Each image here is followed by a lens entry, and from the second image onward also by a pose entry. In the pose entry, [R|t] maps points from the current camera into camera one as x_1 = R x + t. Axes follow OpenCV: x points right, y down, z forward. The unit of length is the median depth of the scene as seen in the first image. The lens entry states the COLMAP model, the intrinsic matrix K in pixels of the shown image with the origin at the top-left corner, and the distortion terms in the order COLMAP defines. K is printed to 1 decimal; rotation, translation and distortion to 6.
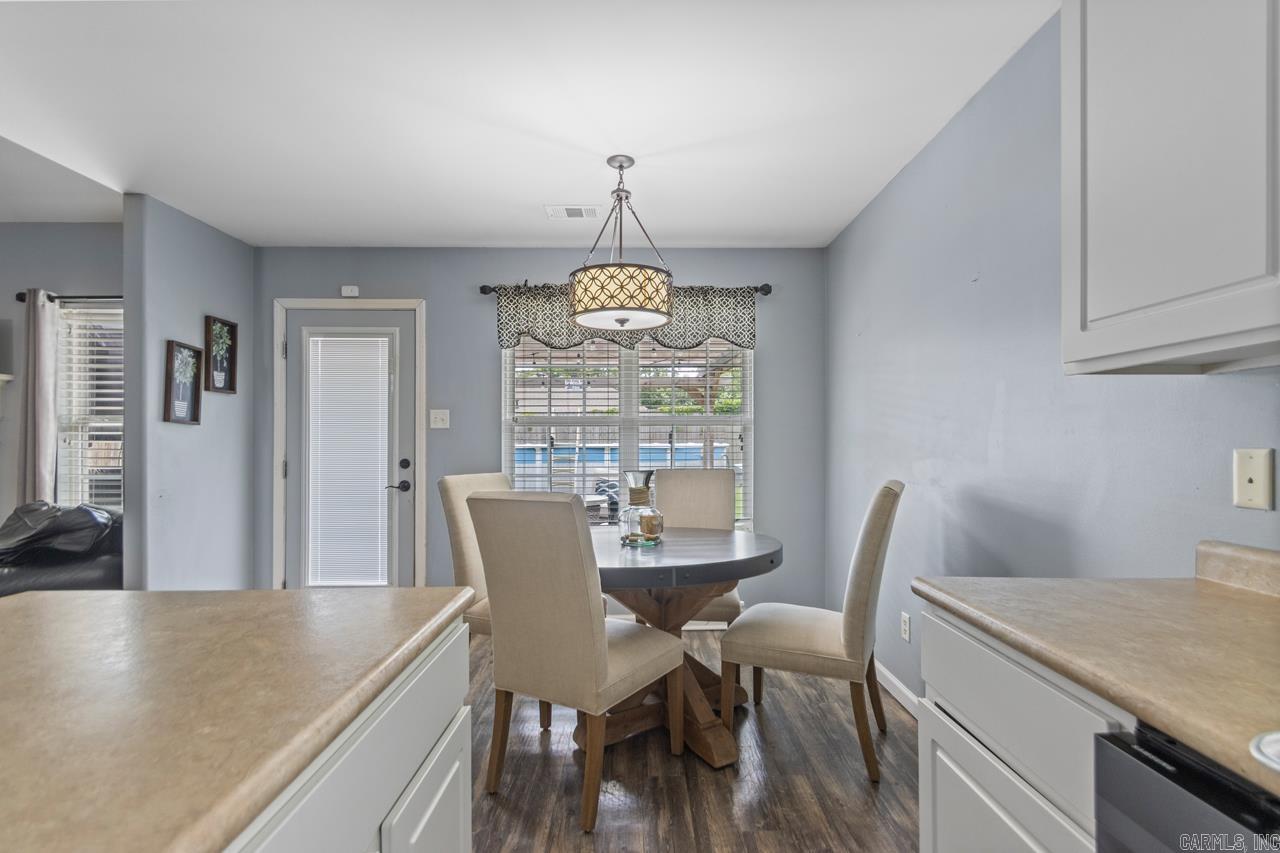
lens RADIAL K [[590.3, 0, 649.7], [0, 590.3, 430.2], [0, 0, 1]] dist [0.000676, -0.000246]
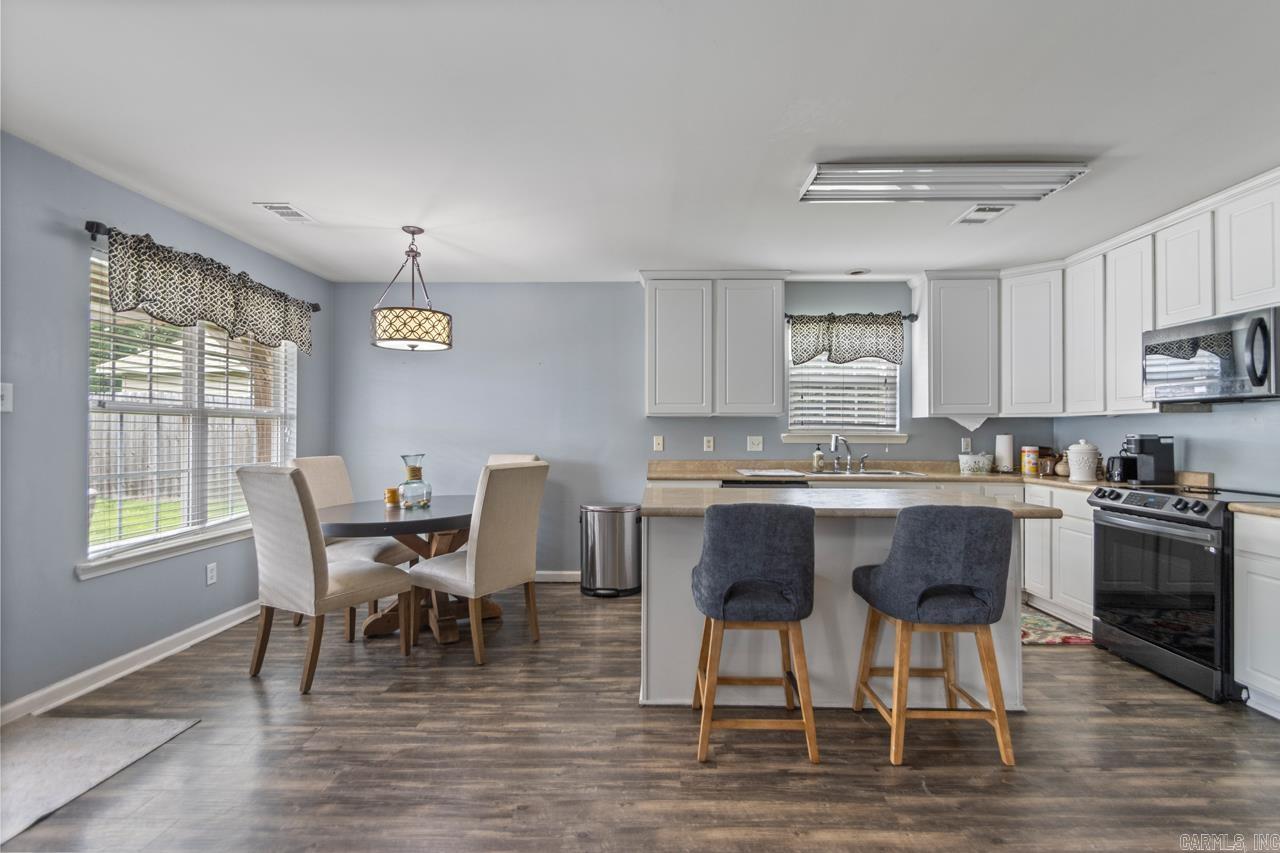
lens RADIAL K [[590.3, 0, 649.7], [0, 590.3, 430.2], [0, 0, 1]] dist [0.000676, -0.000246]
pose [[0.045178, 0.006843, 0.998955, -1.063075], [-0.022058, 0.999740, -0.005851, 0.002352], [-0.998735, -0.021770, 0.045318, 0.296141]]
